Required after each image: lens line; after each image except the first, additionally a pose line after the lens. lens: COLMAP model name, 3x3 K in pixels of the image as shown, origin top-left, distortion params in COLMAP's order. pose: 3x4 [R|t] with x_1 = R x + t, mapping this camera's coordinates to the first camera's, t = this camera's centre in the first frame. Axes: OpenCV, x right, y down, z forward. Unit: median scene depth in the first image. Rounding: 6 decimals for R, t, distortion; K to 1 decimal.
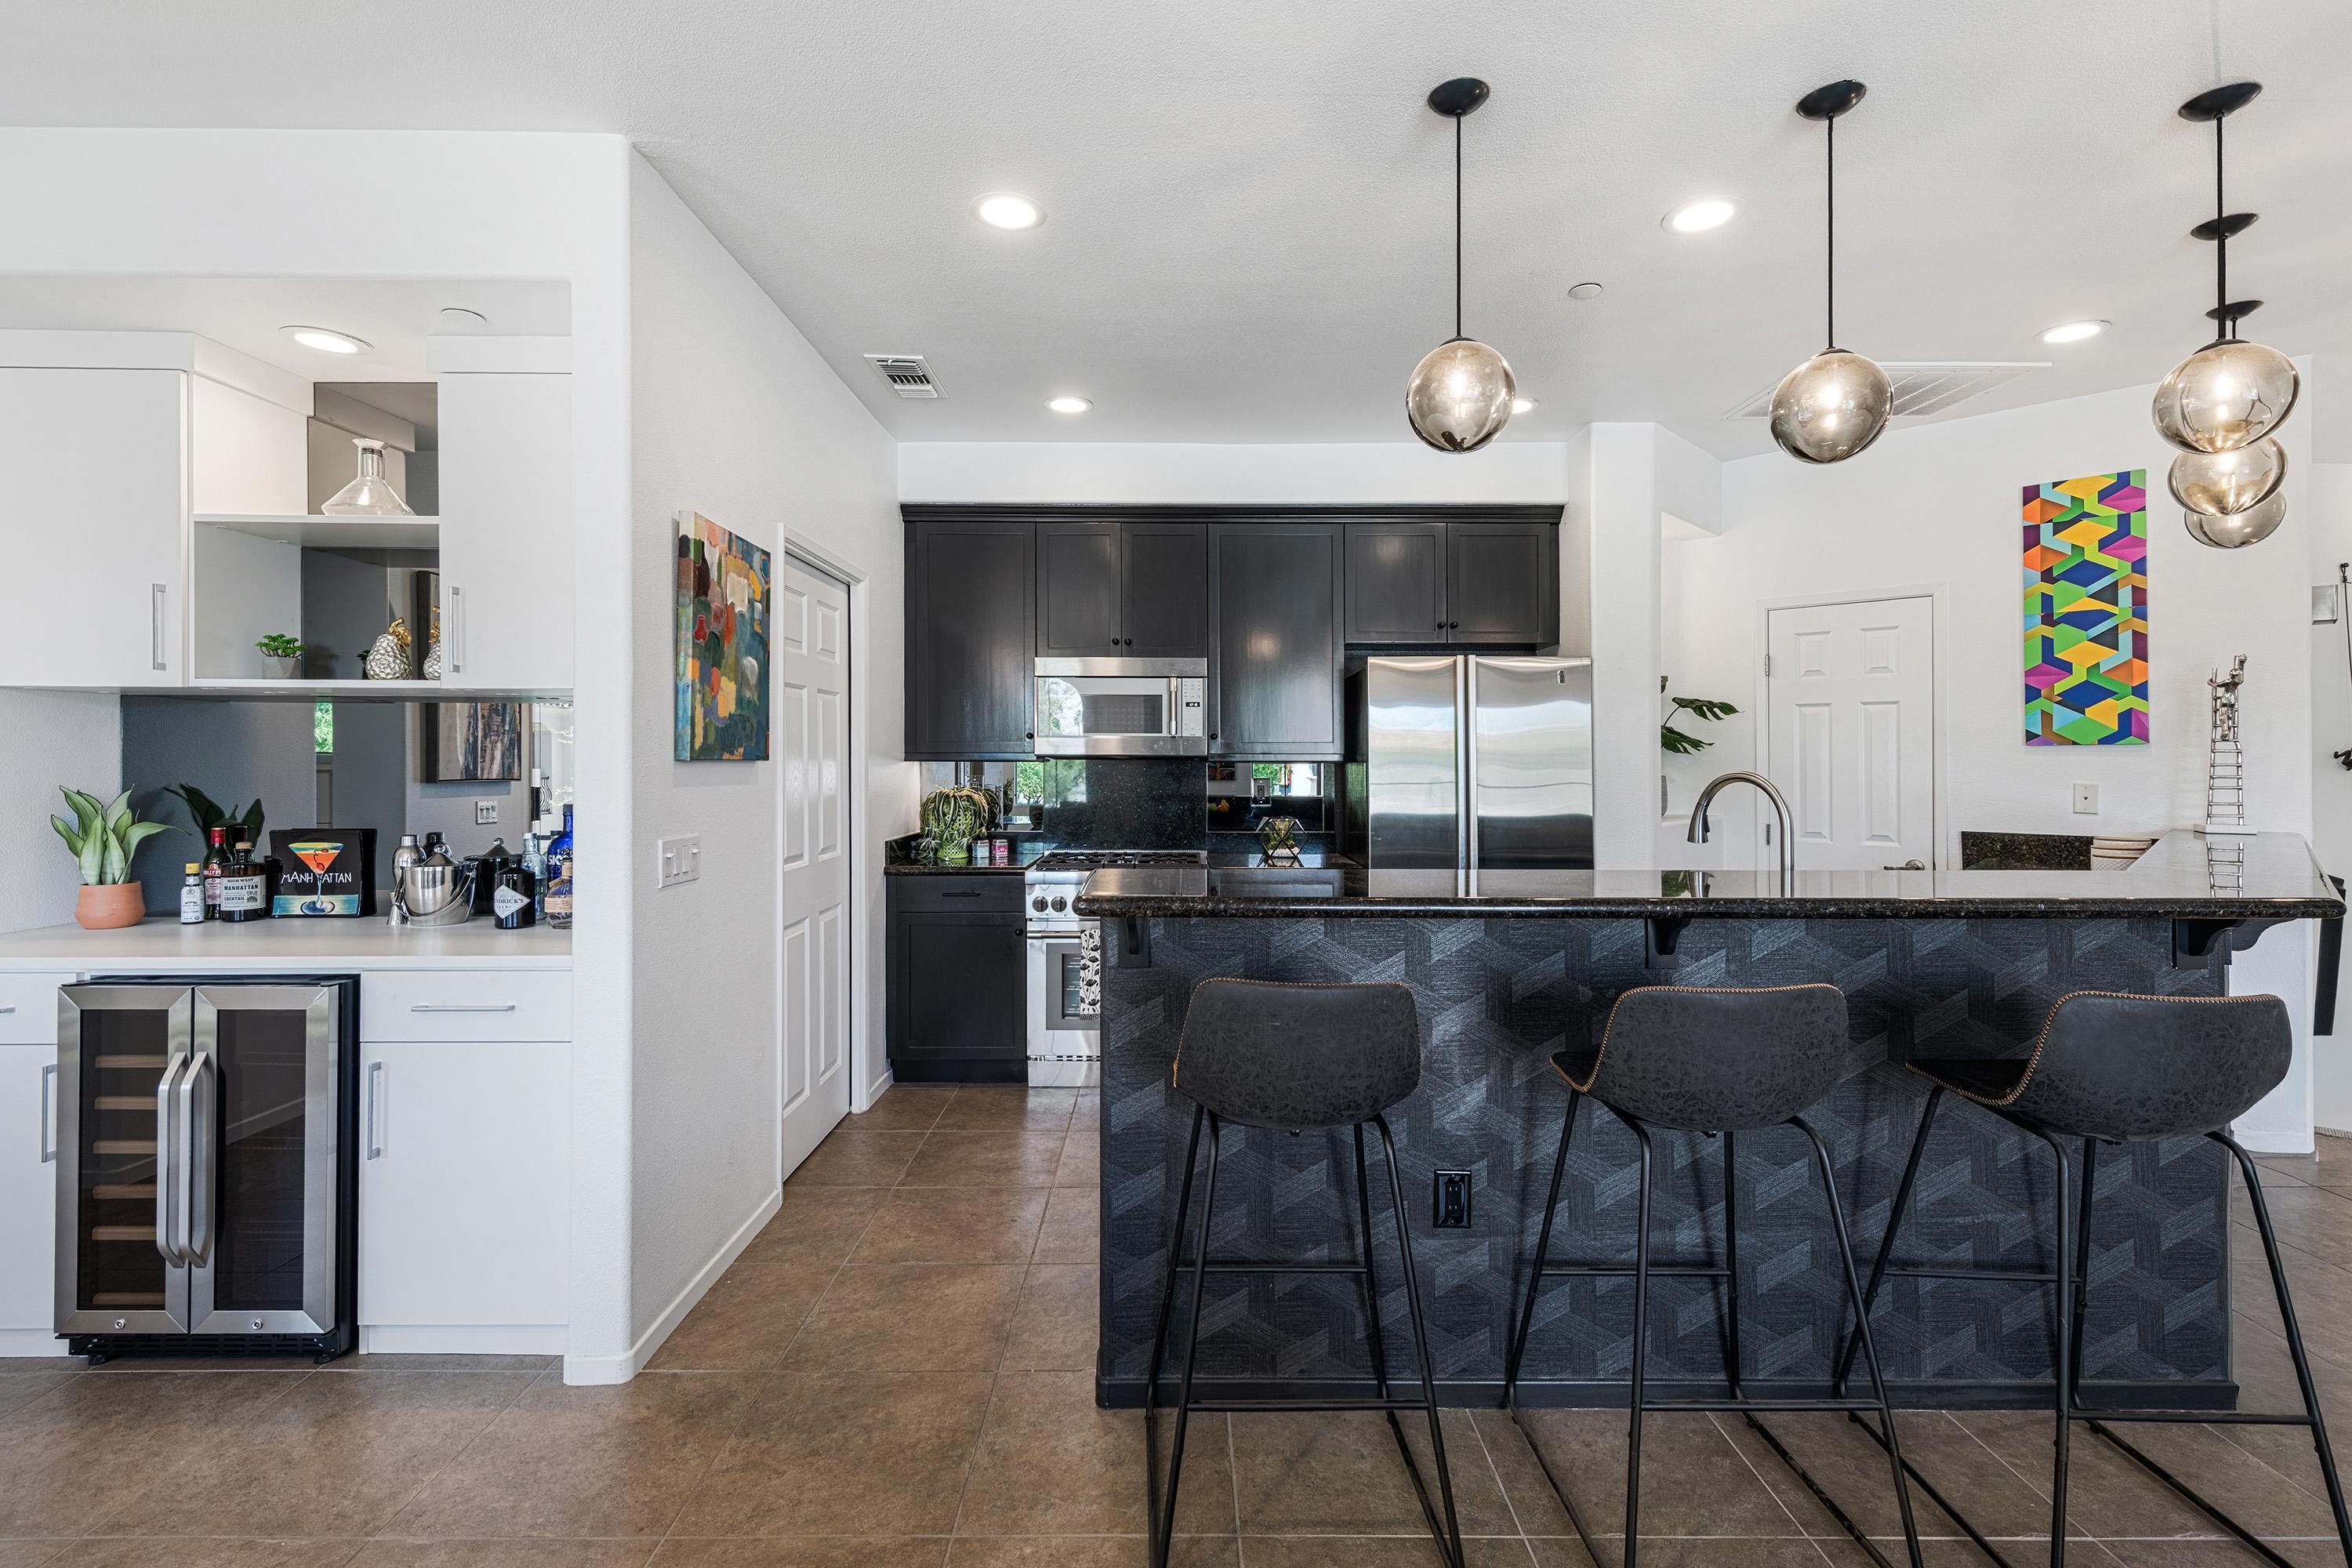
lens RADIAL K [[1094.1, 0, 1176.0], [0, 1094.1, 784.0], [0, 0, 1]] dist [0.003017, 0.000135]
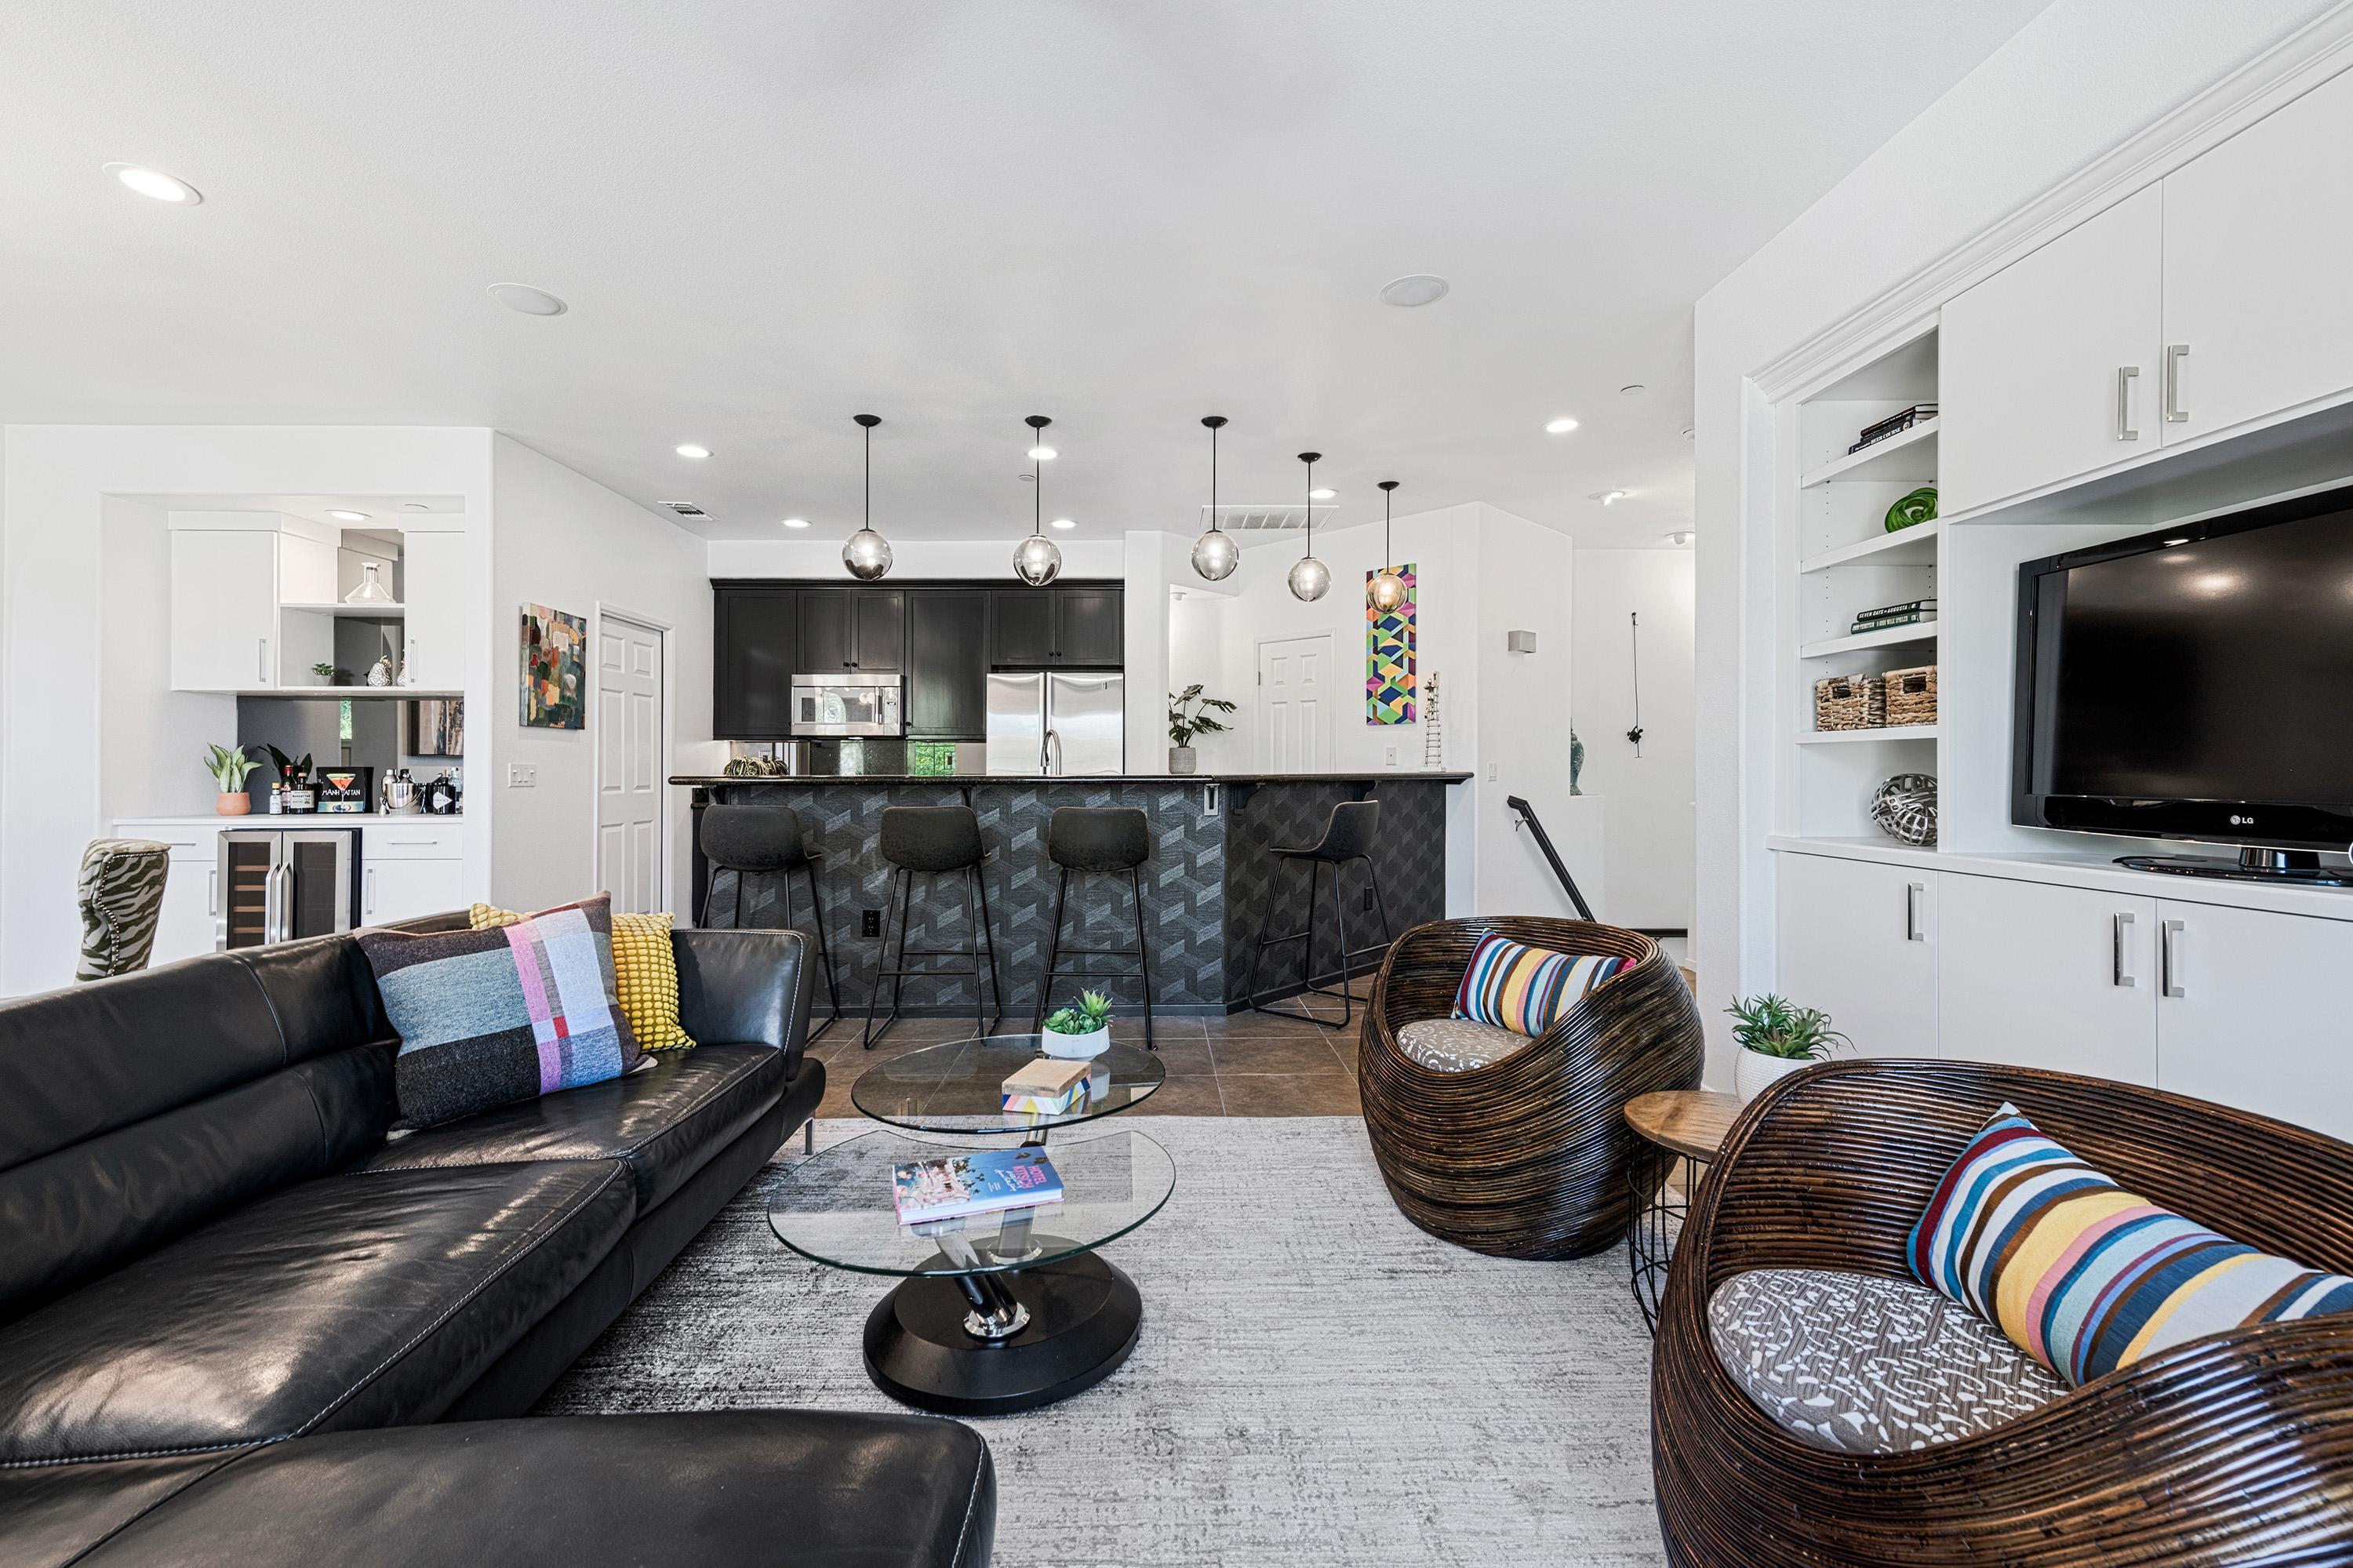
lens RADIAL K [[1040.5, 0, 1176.5], [0, 1040.5, 784.0], [0, 0, 1]] dist [-0.000440, -0.000128]
pose [[0.999900, -0.004159, 0.013516, 0.626684], [0.004310, 0.999928, -0.011182, 0.097506], [-0.013468, 0.011240, 0.999846, -0.805854]]
